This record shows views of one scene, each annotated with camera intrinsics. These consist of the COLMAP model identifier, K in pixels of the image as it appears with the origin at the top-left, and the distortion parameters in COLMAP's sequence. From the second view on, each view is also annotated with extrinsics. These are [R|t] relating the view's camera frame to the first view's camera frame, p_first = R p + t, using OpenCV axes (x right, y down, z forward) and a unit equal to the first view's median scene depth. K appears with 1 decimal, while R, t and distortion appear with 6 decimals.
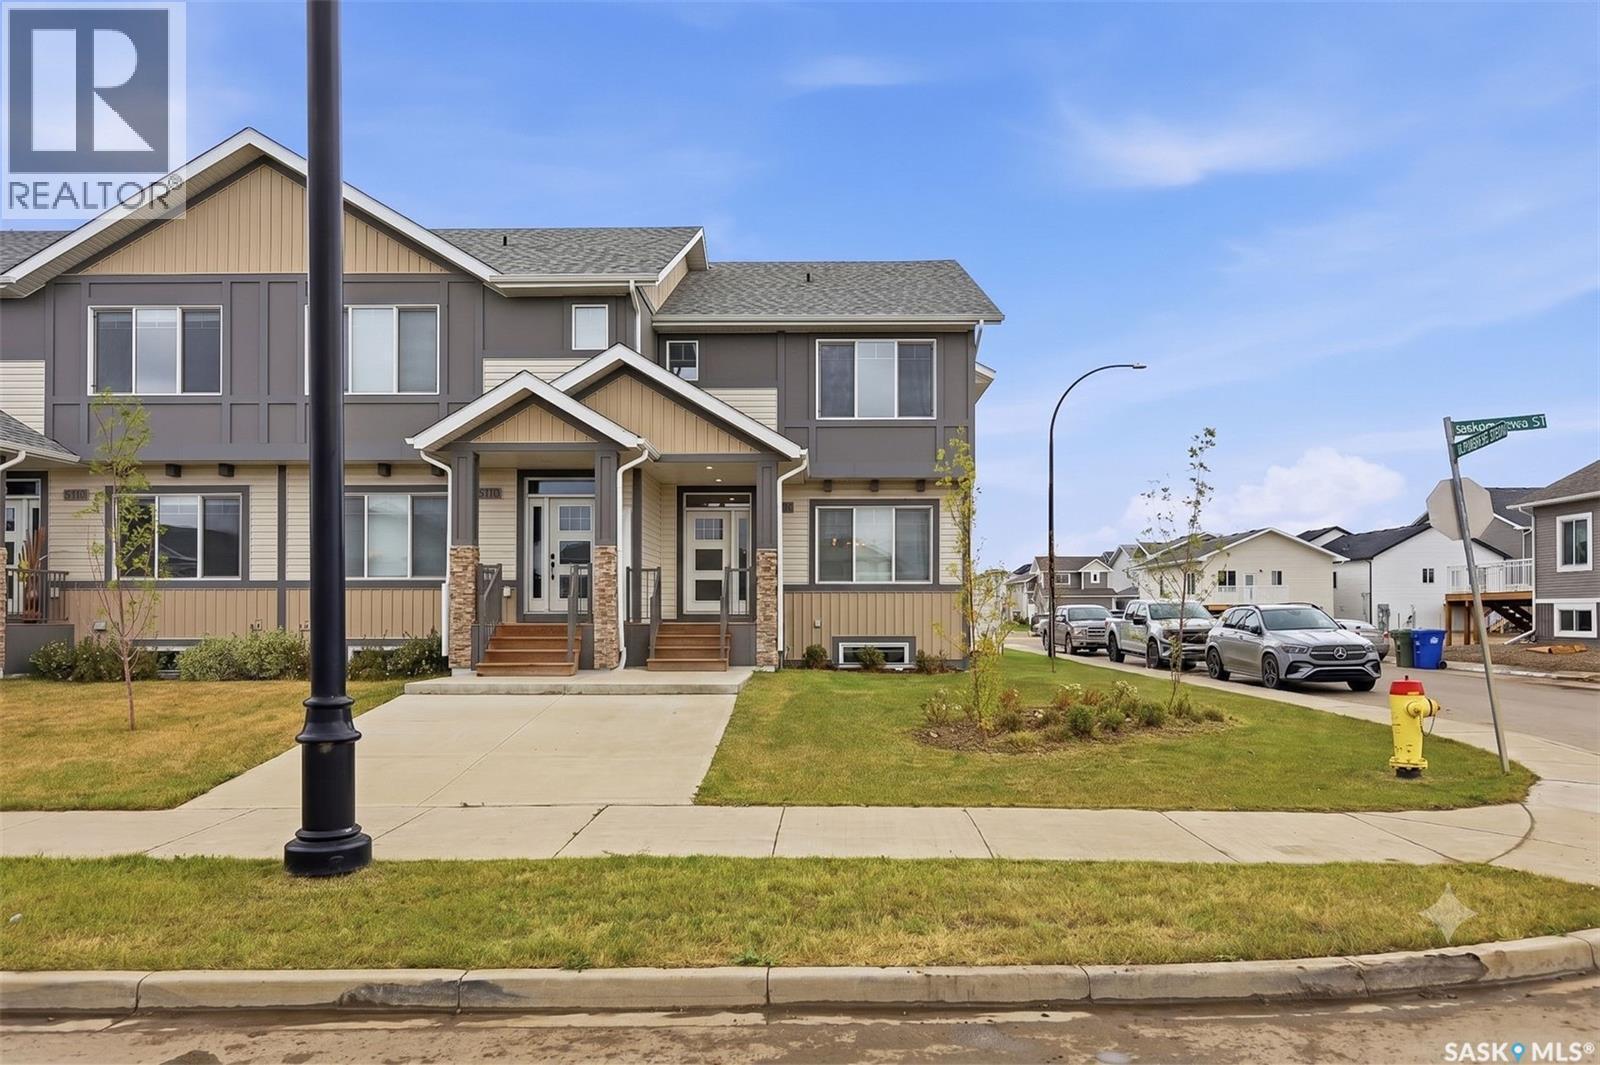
lens RADIAL K [[658.1, 0, 800.0], [0, 658.1, 550.6], [0, 0, 1]] dist [0.003882, 0.000365]
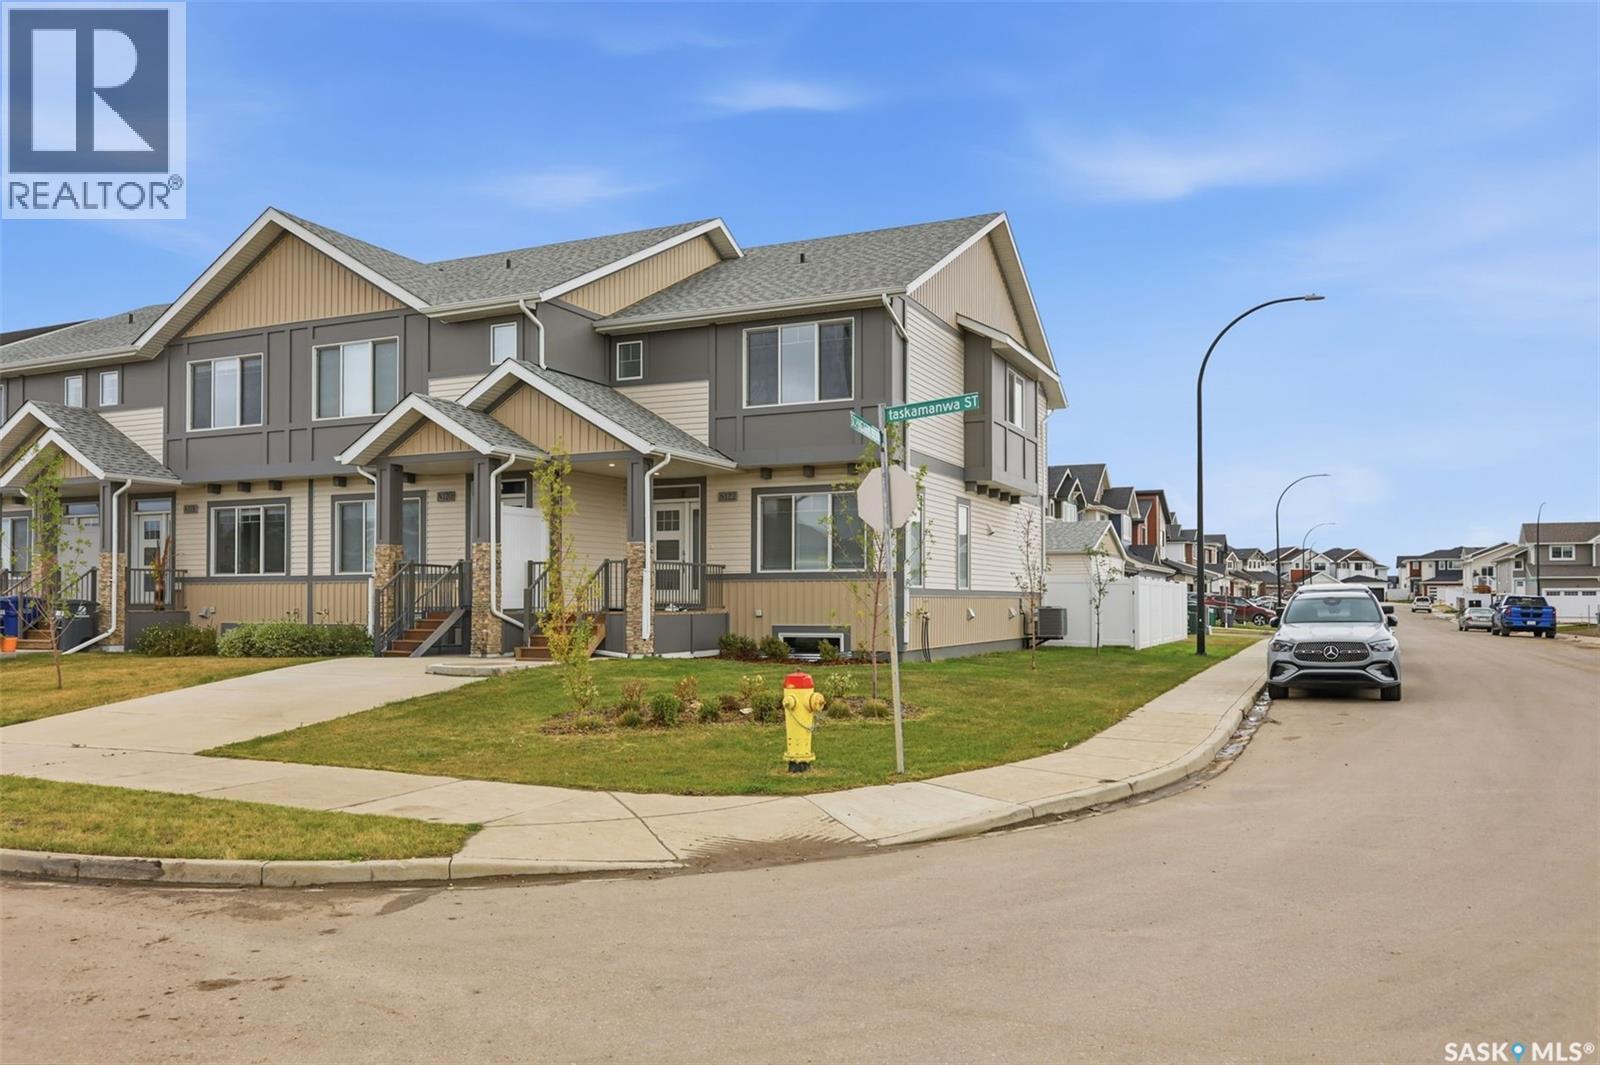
lens RADIAL K [[703.0, 0, 803.8], [0, 703.0, 526.9], [0, 0, 1]] dist [0.003829, 0.000165]
pose [[0.966182, -0.027549, -0.256387, 0.412296], [0.024988, 0.999600, -0.013242, -0.003563], [0.256649, 0.006388, 0.966483, -0.008551]]
